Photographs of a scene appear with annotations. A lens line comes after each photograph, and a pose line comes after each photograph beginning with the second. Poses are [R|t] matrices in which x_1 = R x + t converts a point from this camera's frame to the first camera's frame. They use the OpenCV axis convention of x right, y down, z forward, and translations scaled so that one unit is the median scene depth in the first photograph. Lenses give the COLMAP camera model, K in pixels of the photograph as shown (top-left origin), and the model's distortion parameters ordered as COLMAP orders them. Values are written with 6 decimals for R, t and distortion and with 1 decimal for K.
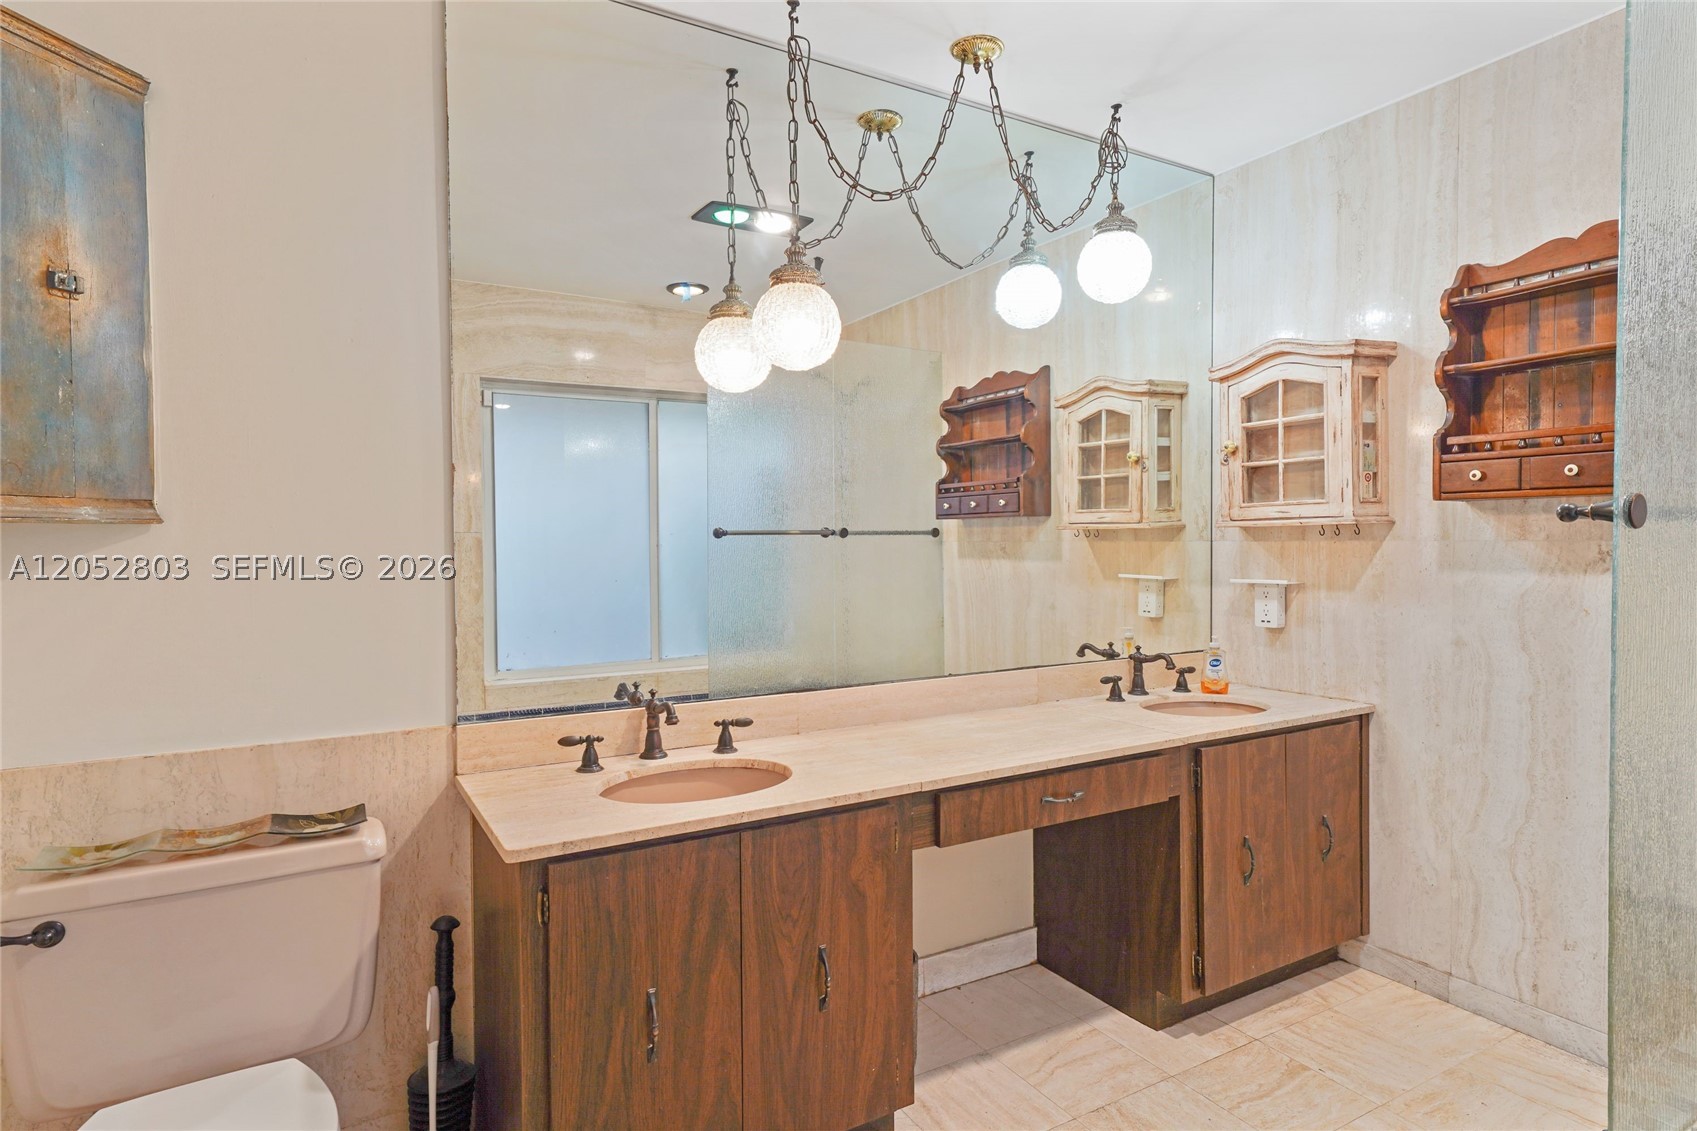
lens RADIAL K [[925.0, 0, 850.6], [0, 925.0, 563.6], [0, 0, 1]] dist [0.026642, 0.000029]
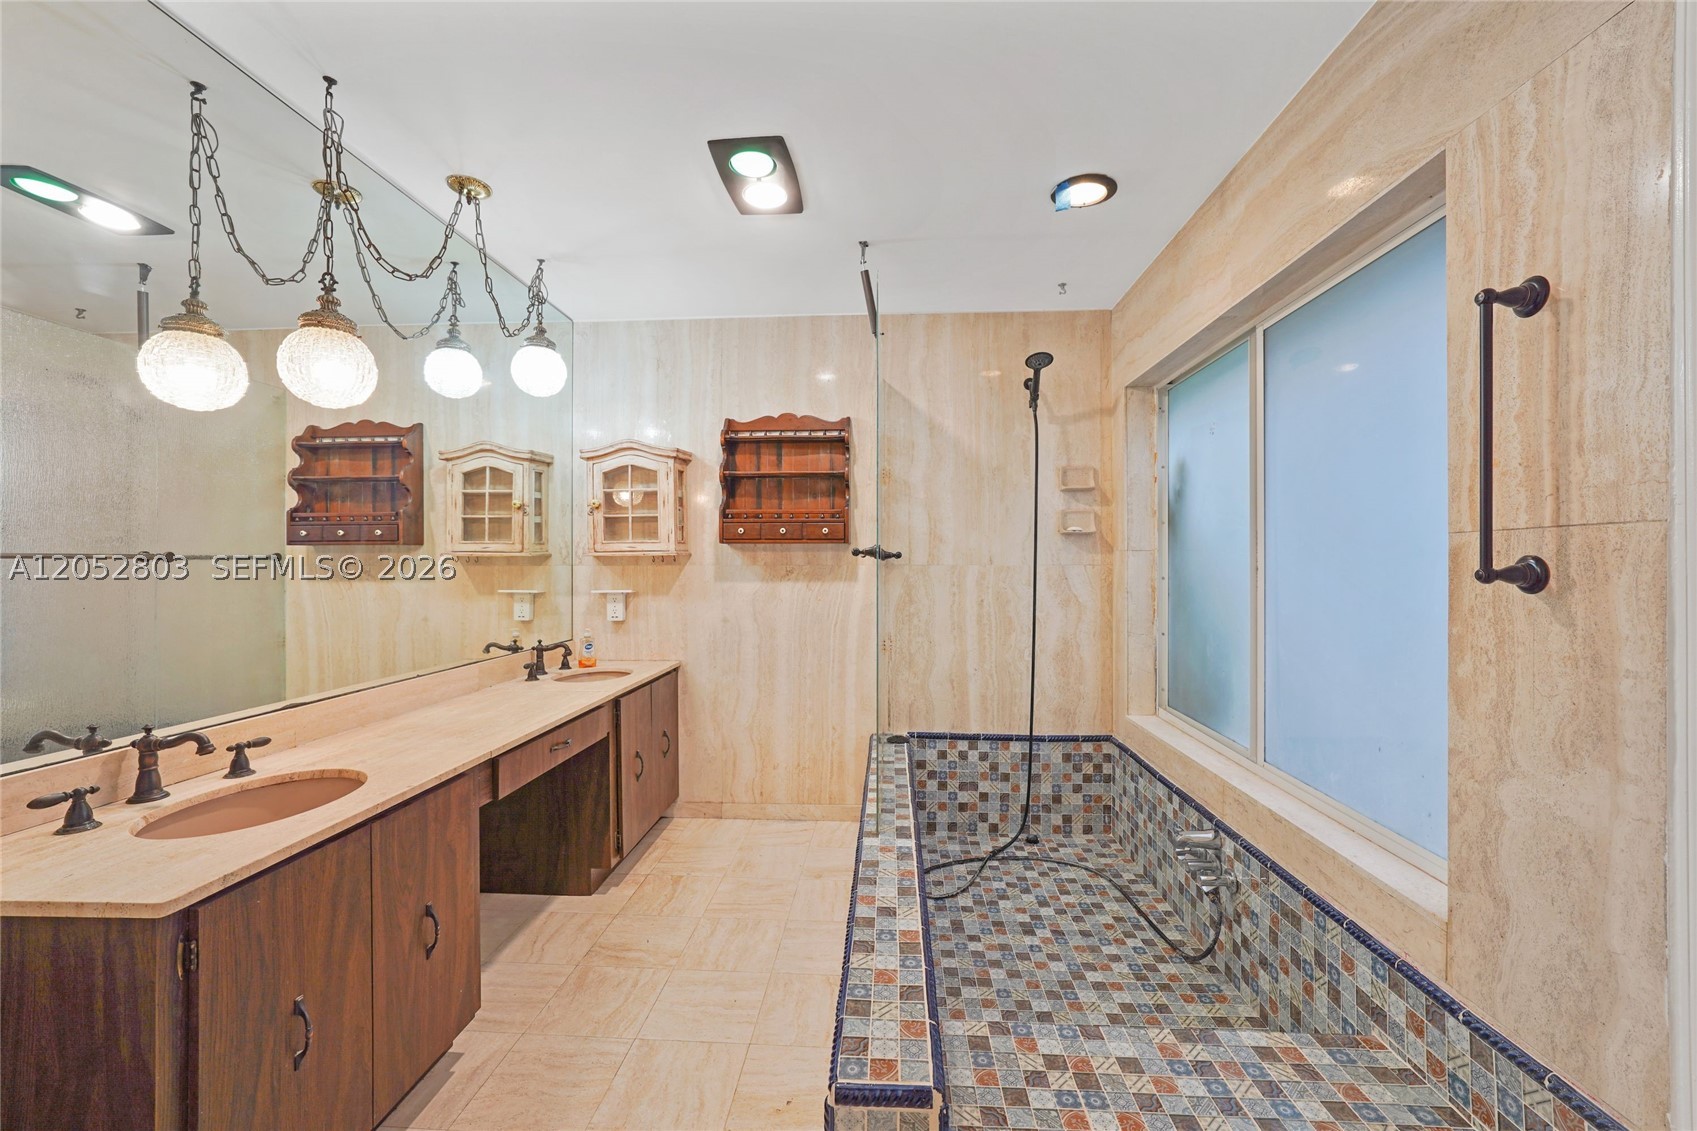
lens RADIAL K [[686.3, 0, 840.7], [0, 686.3, 564.4], [0, 0, 1]] dist [-0.003227, 0.008534]
pose [[0.568201, 0.003501, 0.822883, -0.321656], [0.020221, 0.999630, -0.018216, 0.002916], [-0.822642, 0.026990, 0.567919, 0.038811]]
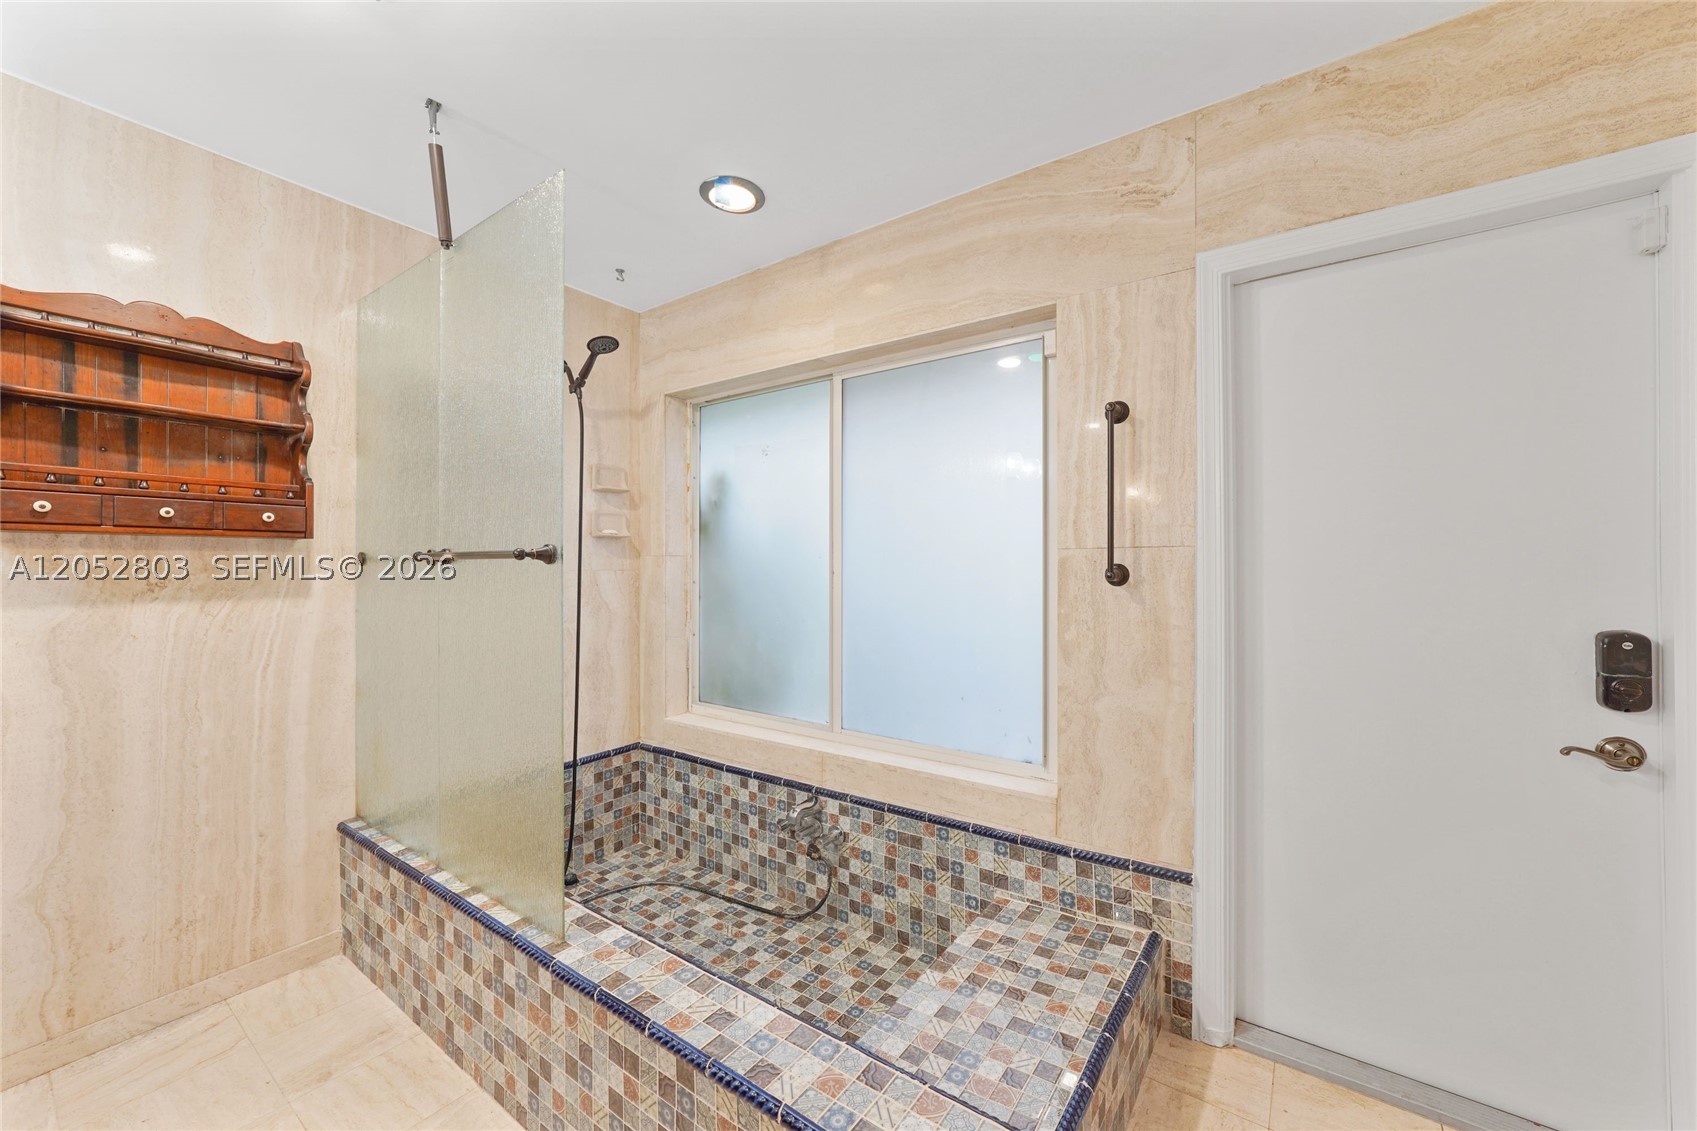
lens RADIAL K [[653.9, 0, 848.5], [0, 653.9, 565.5], [0, 0, 1]] dist [-0.001157, 0.004736]
pose [[-0.400959, 0.006694, 0.916072, -0.247650], [0.029627, 0.999545, 0.005664, -0.011831], [-0.915617, 0.029411, -0.400974, 0.456465]]
